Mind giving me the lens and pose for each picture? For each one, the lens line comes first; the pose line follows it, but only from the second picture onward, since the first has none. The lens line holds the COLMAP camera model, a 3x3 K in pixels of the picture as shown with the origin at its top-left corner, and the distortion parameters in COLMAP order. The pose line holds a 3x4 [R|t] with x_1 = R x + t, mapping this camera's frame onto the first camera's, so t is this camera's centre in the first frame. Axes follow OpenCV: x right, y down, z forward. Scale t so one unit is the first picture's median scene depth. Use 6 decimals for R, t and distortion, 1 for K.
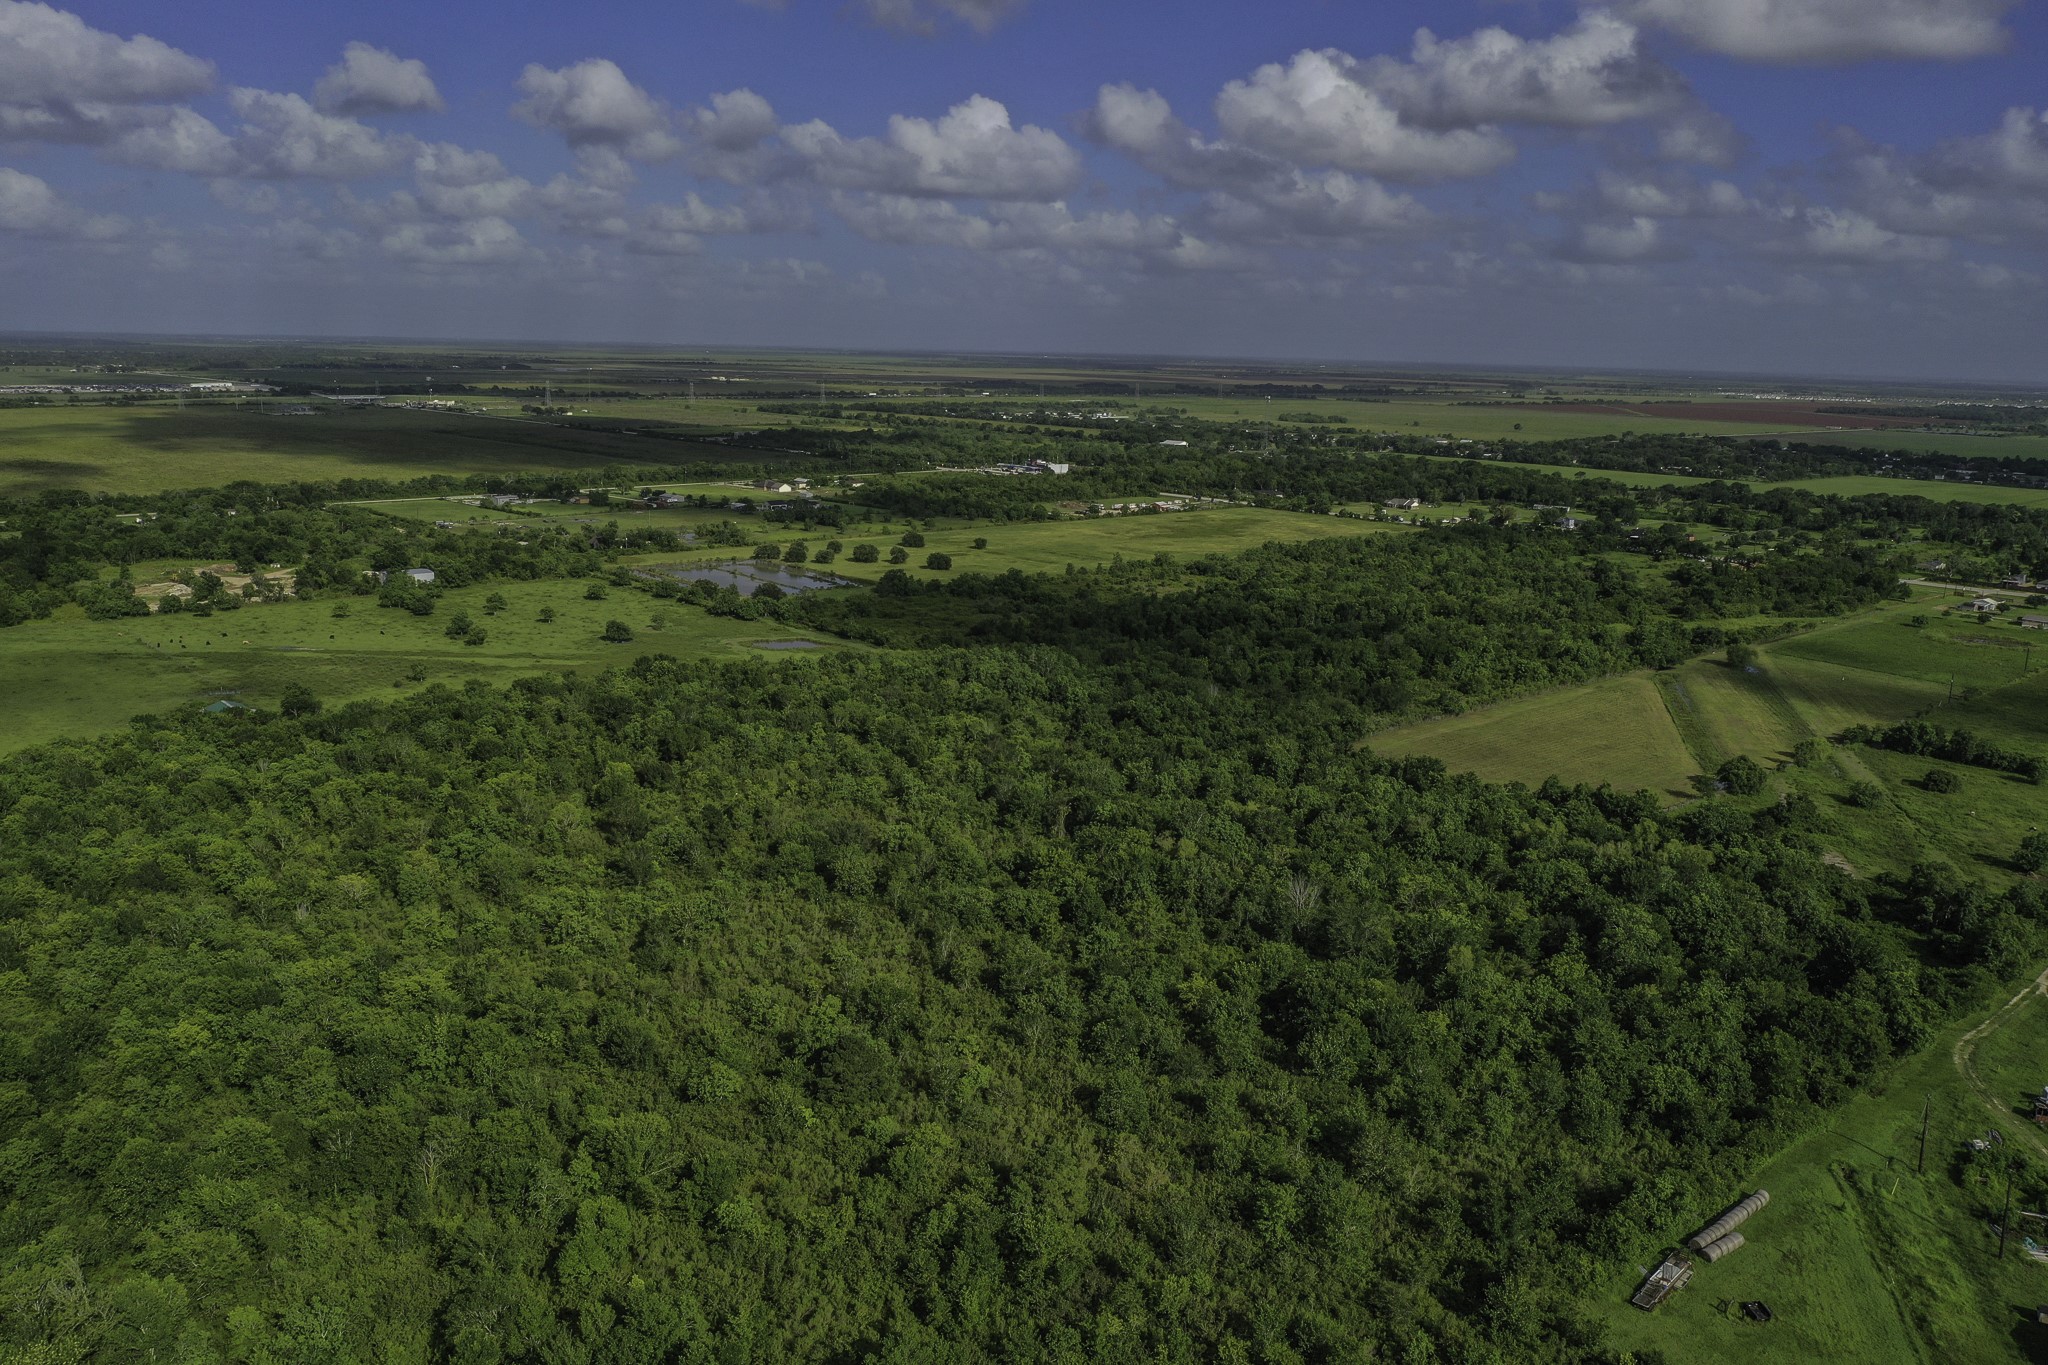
lens RADIAL K [[1601.2, 0, 1020.3], [0, 1601.2, 699.2], [0, 0, 1]] dist [-0.018642, 0.000288]
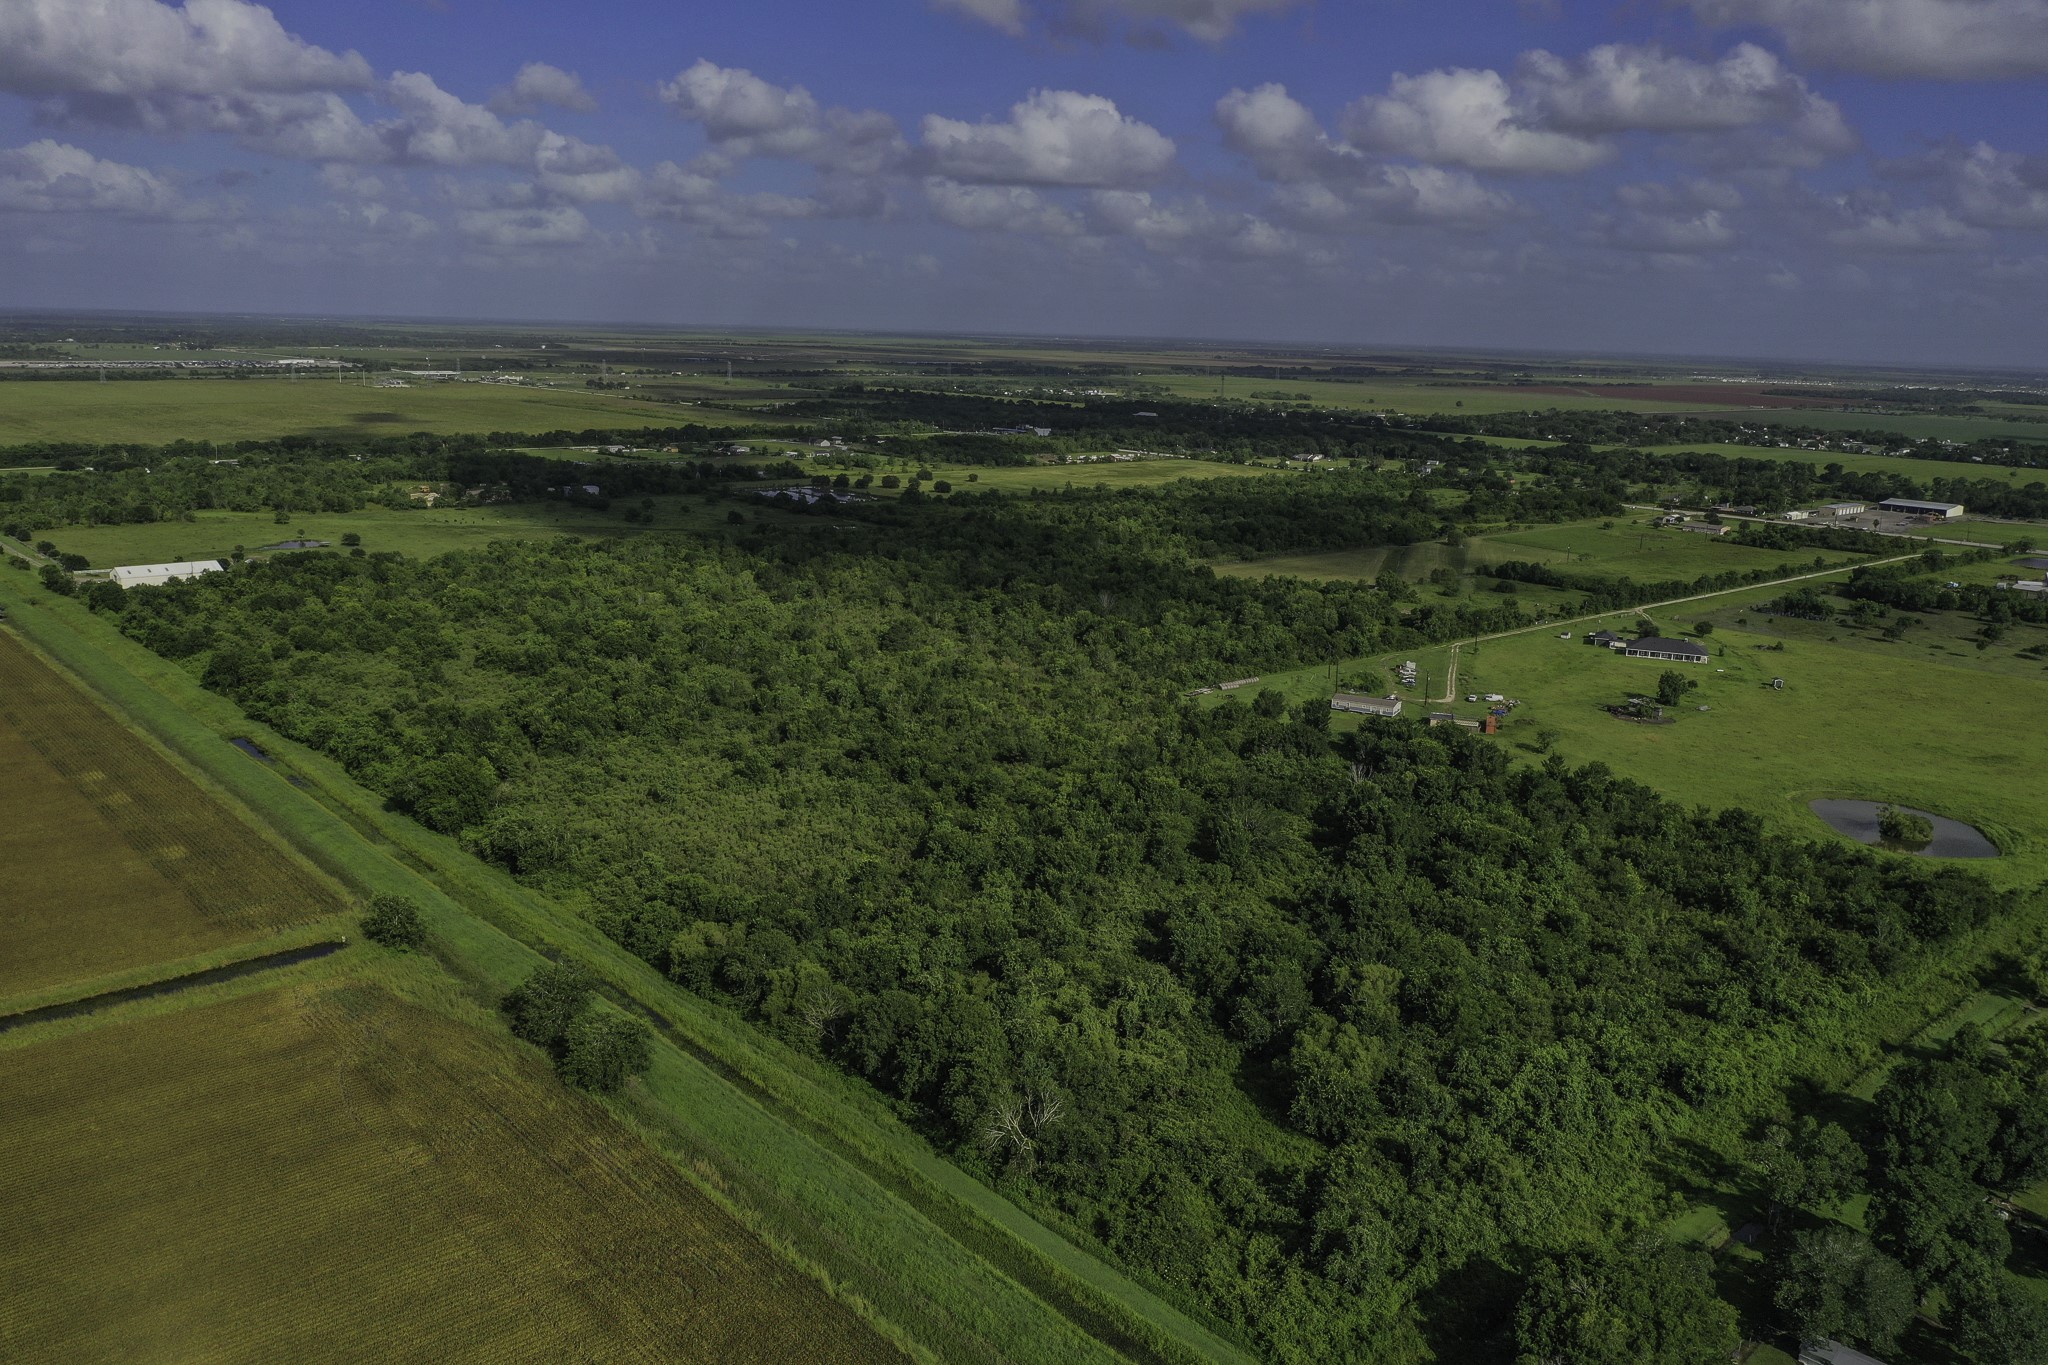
lens RADIAL K [[1601.2, 0, 1013.7], [0, 1601.2, 694.1], [0, 0, 1]] dist [-0.018642, 0.000288]
pose [[0.999911, 0.006985, -0.011395, 0.029498], [-0.006894, 0.999944, 0.008003, 0.084707], [0.011450, -0.007923, 0.999903, -0.413697]]
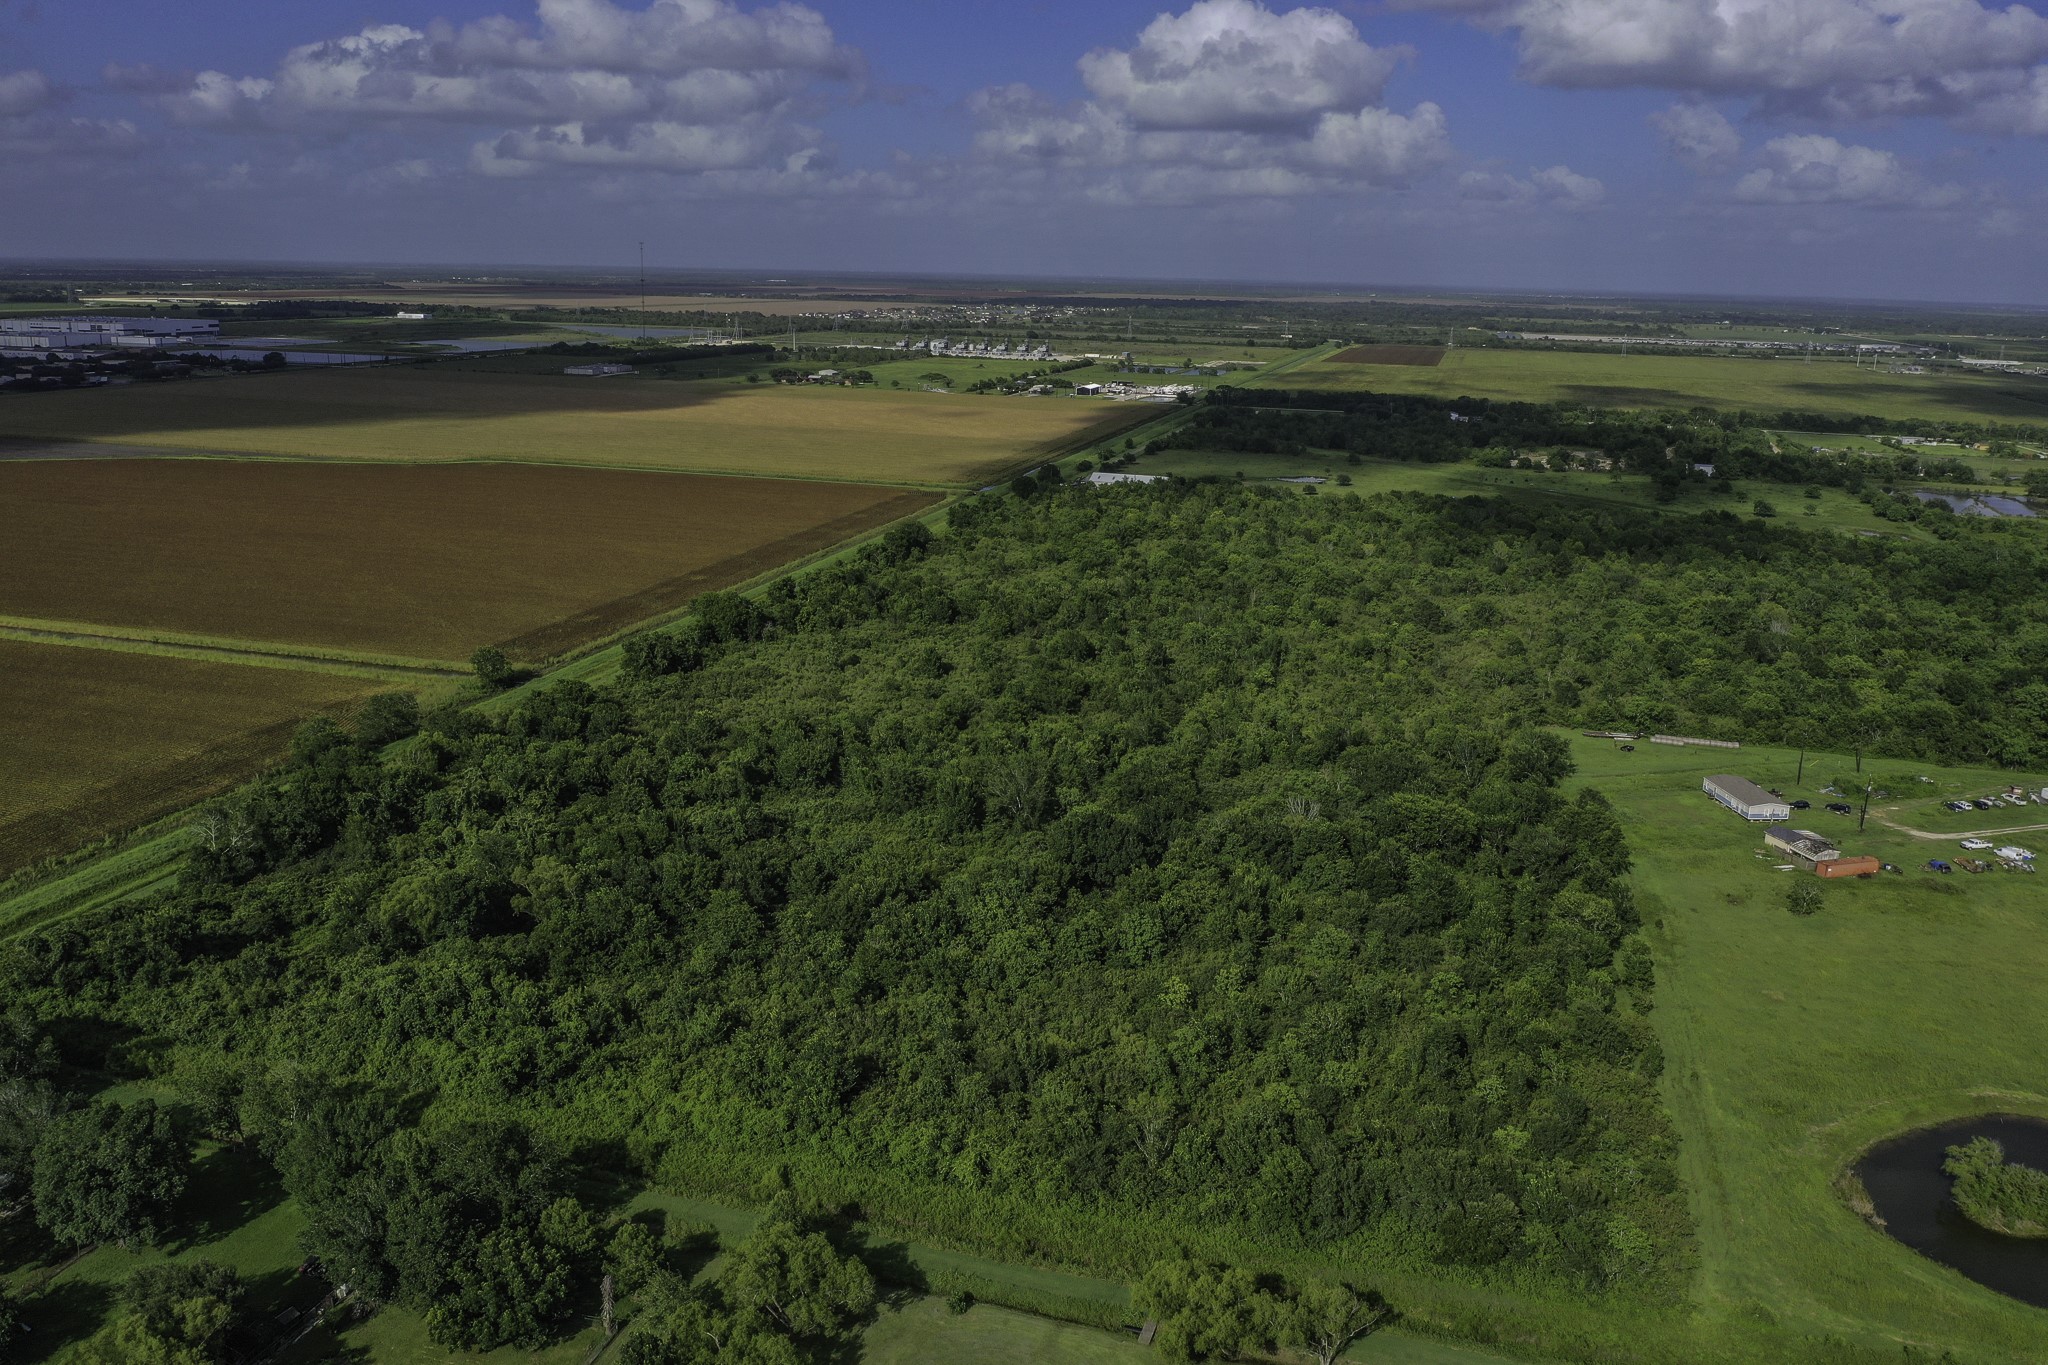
lens RADIAL K [[1601.2, 0, 1033.2], [0, 1601.2, 688.9], [0, 0, 1]] dist [-0.018642, 0.000288]
pose [[0.526108, 0.207640, -0.824679, 0.413179], [-0.197805, 0.973016, 0.118798, 0.050606], [0.827093, 0.100625, 0.552984, -0.187484]]
